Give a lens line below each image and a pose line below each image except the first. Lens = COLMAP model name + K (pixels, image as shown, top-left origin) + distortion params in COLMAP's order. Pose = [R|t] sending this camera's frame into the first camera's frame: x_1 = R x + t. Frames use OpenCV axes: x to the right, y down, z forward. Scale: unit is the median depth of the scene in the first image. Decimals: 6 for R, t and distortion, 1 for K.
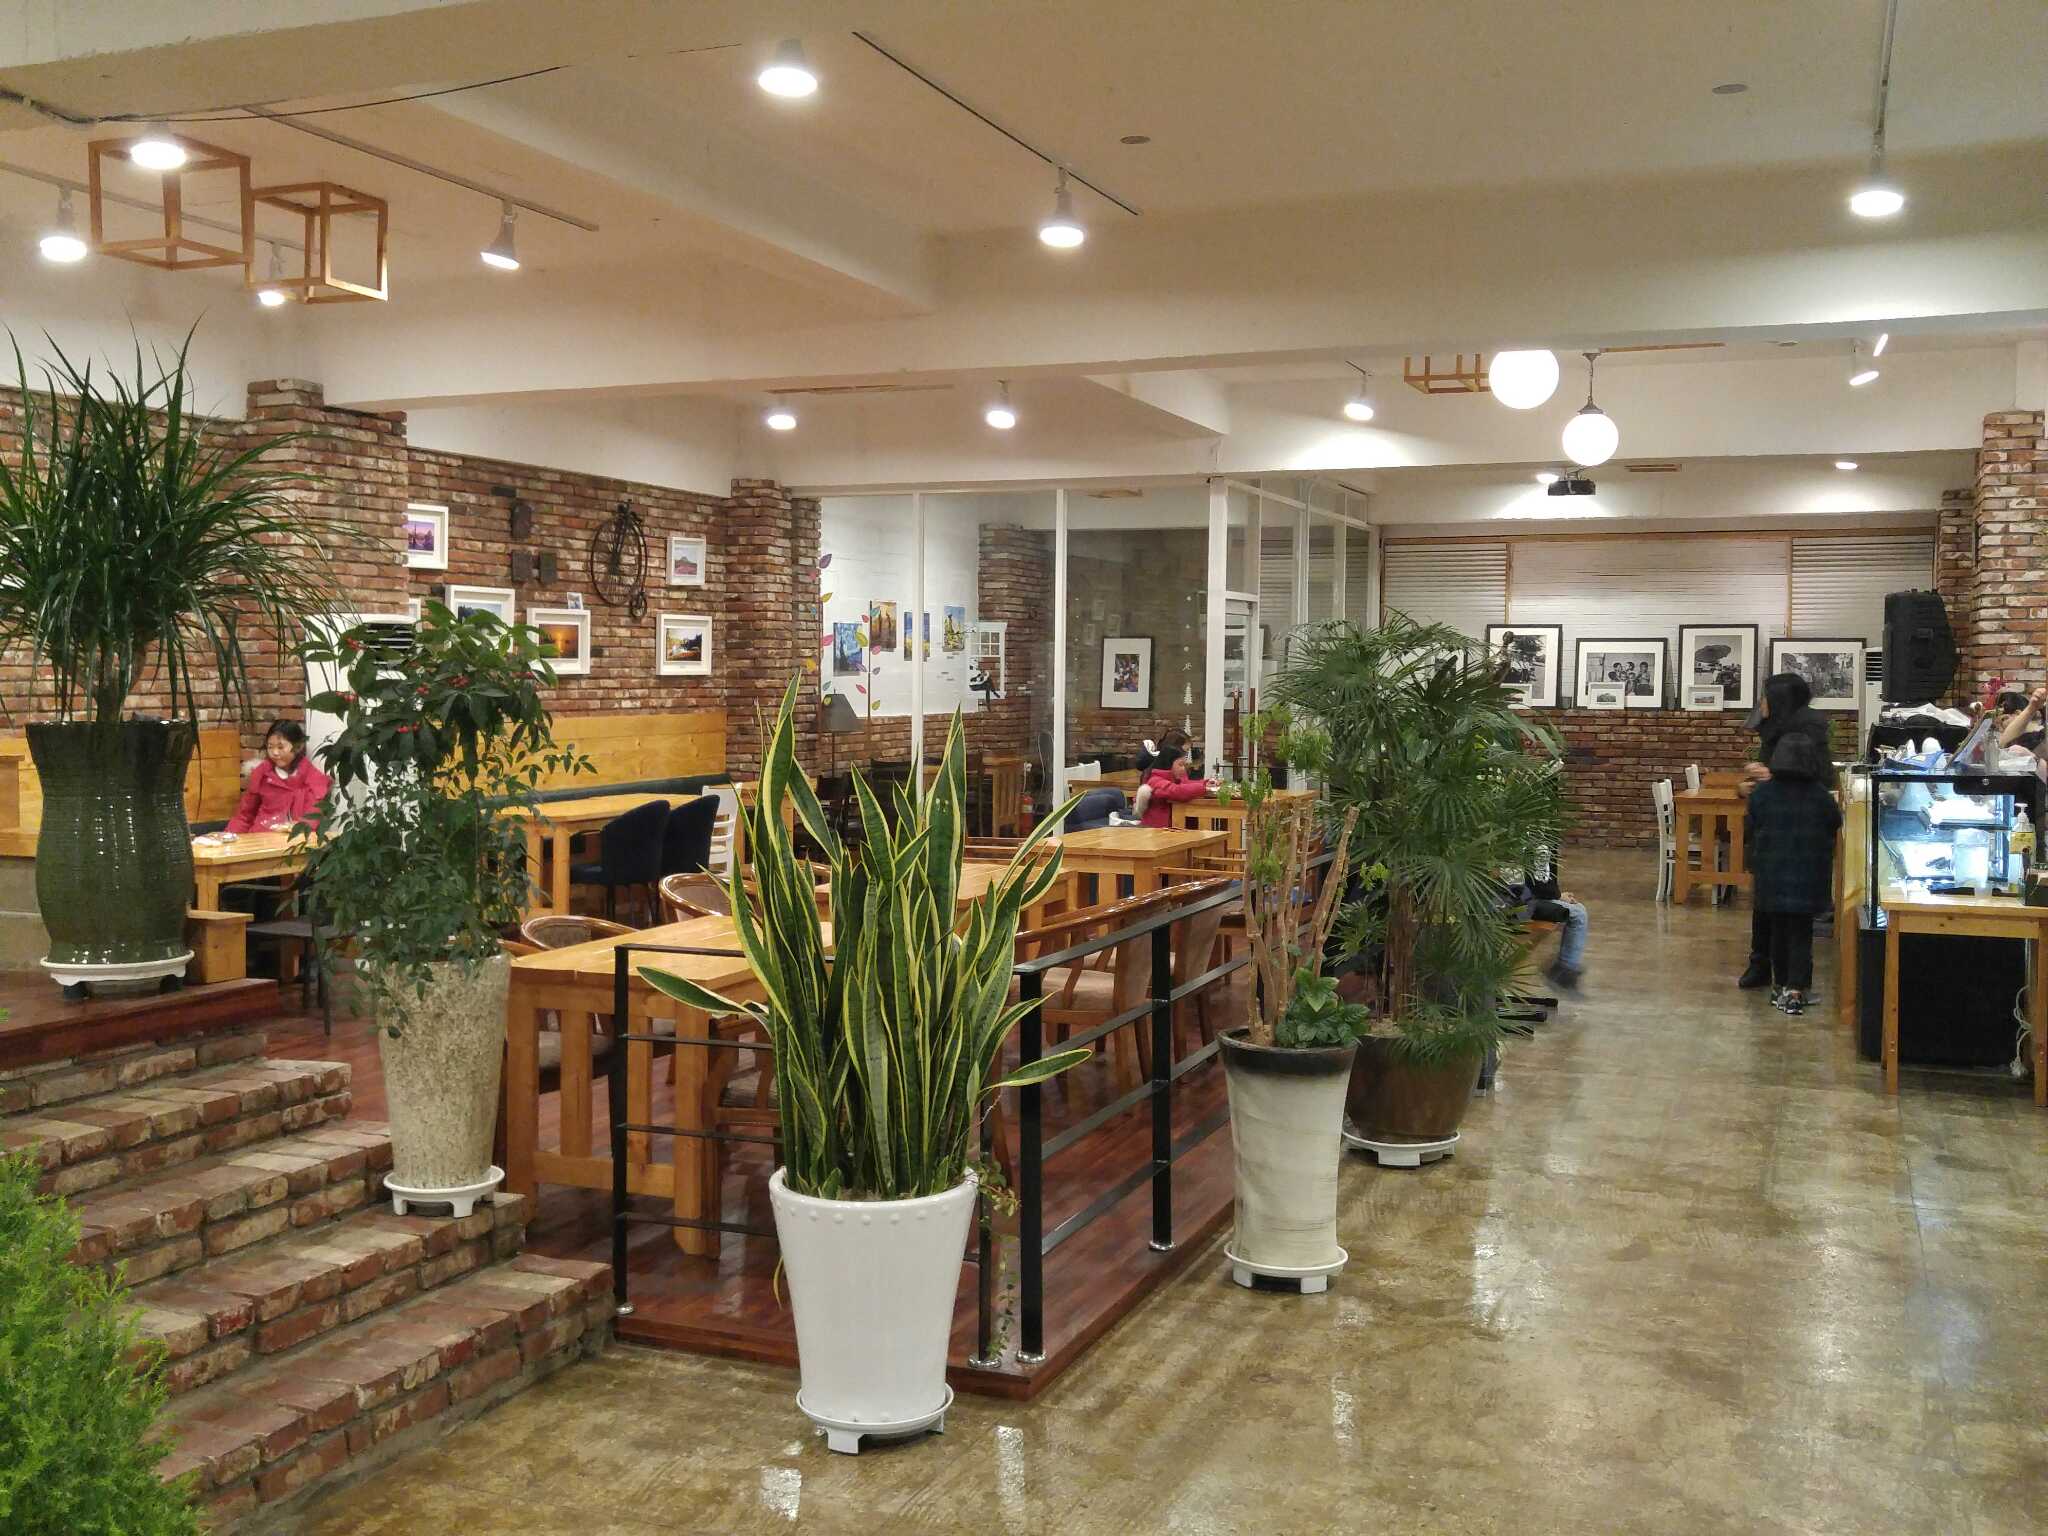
lens RADIAL K [[2057.1, 0, 1028.7], [0, 2057.1, 767.0], [0, 0, 1]] dist [-0.003799, 0.000000]
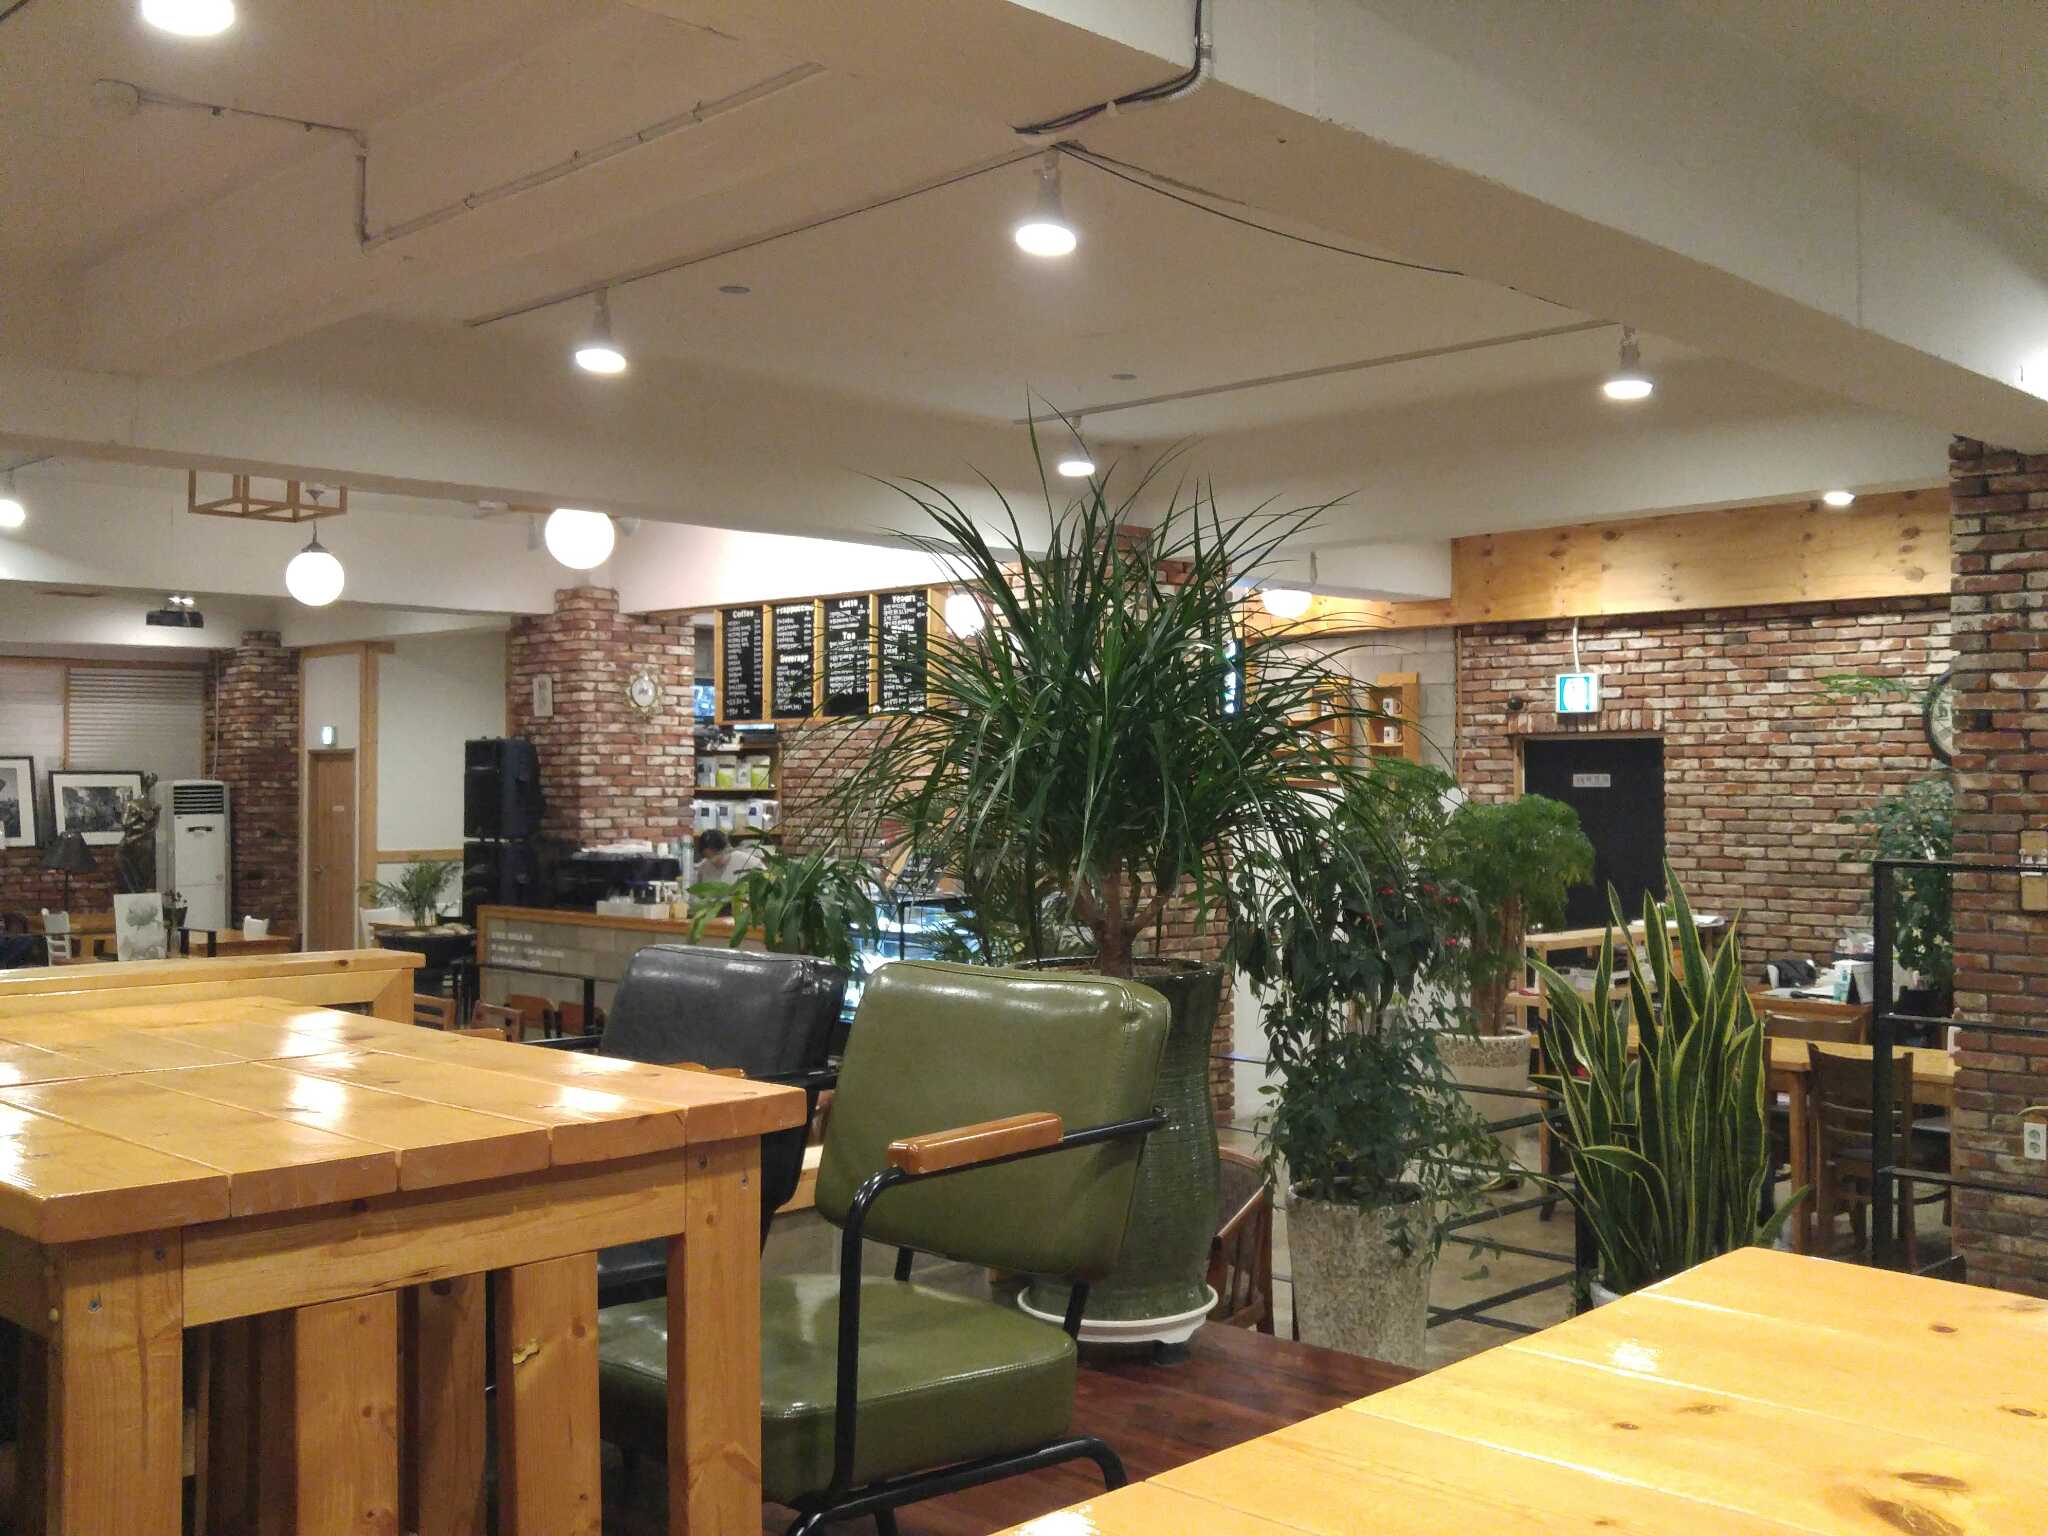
lens RADIAL K [[2057.1, 0, 1021.0], [0, 2057.1, 721.7], [0, 0, 1]] dist [-0.003799, 0.000000]
pose [[0.404876, 0.019746, 0.914159, -0.323493], [0.048162, 0.997918, -0.042885, -0.022860], [-0.913103, 0.061391, 0.403082, 0.205298]]
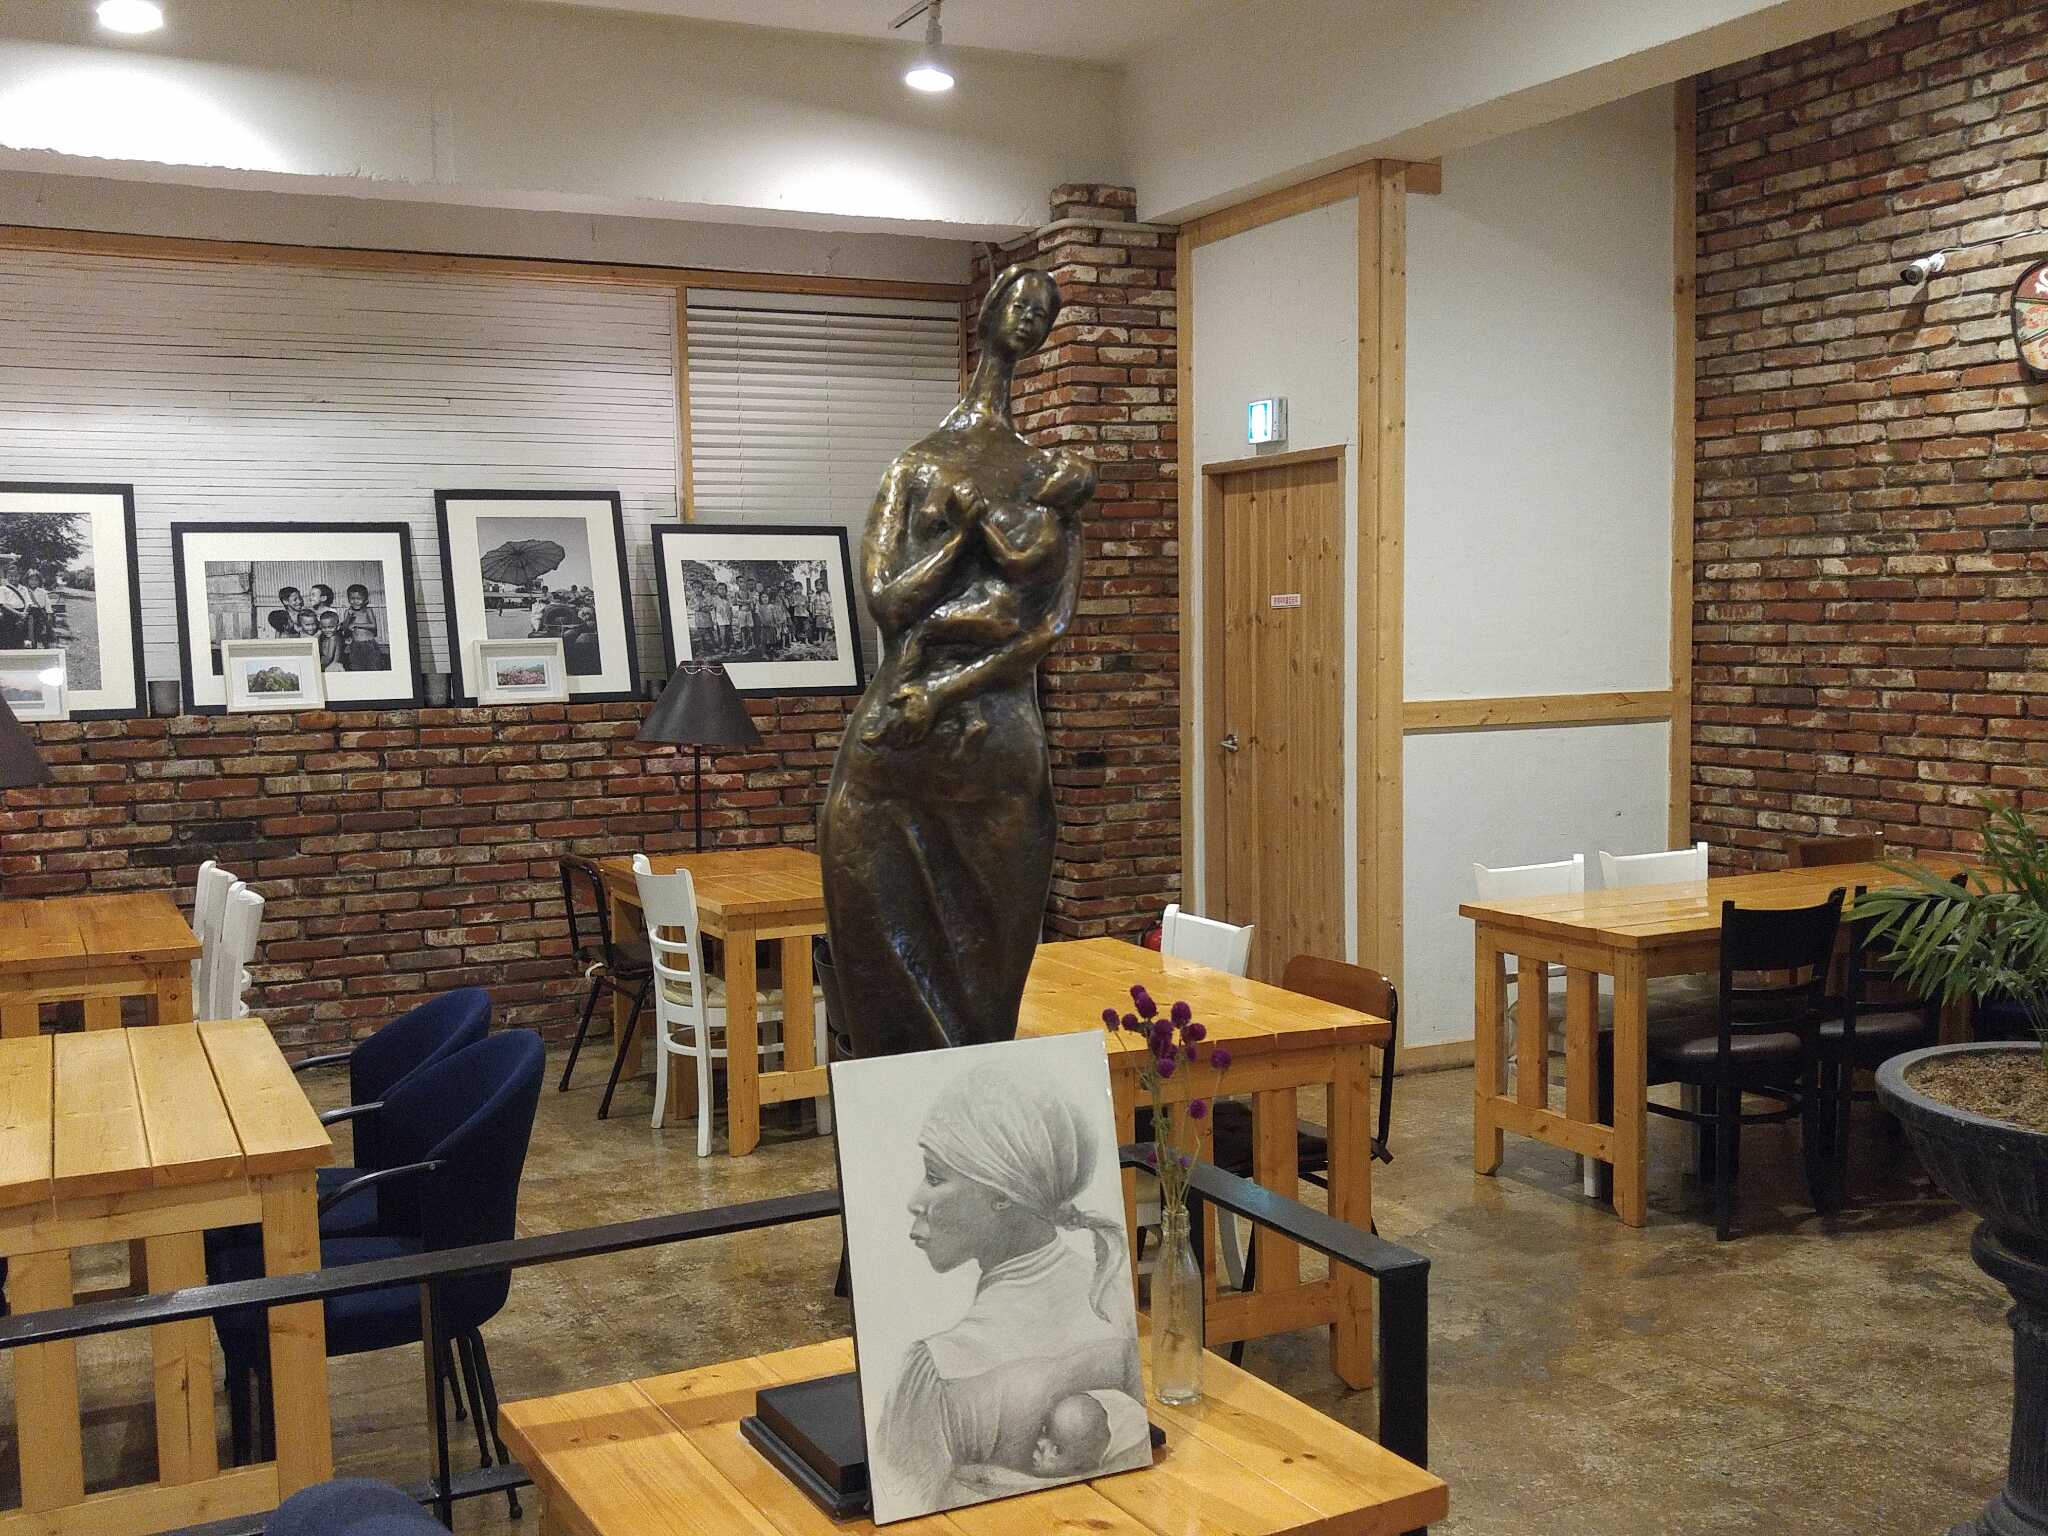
lens RADIAL K [[2057.1, 0, 1017.5], [0, 2057.1, 827.5], [0, 0, 1]] dist [-0.003799, 0.000000]
pose [[0.659012, -0.093262, 0.746328, 0.087321], [0.056067, 0.995613, 0.074905, -0.027848], [-0.750039, -0.007518, 0.661350, 0.658811]]
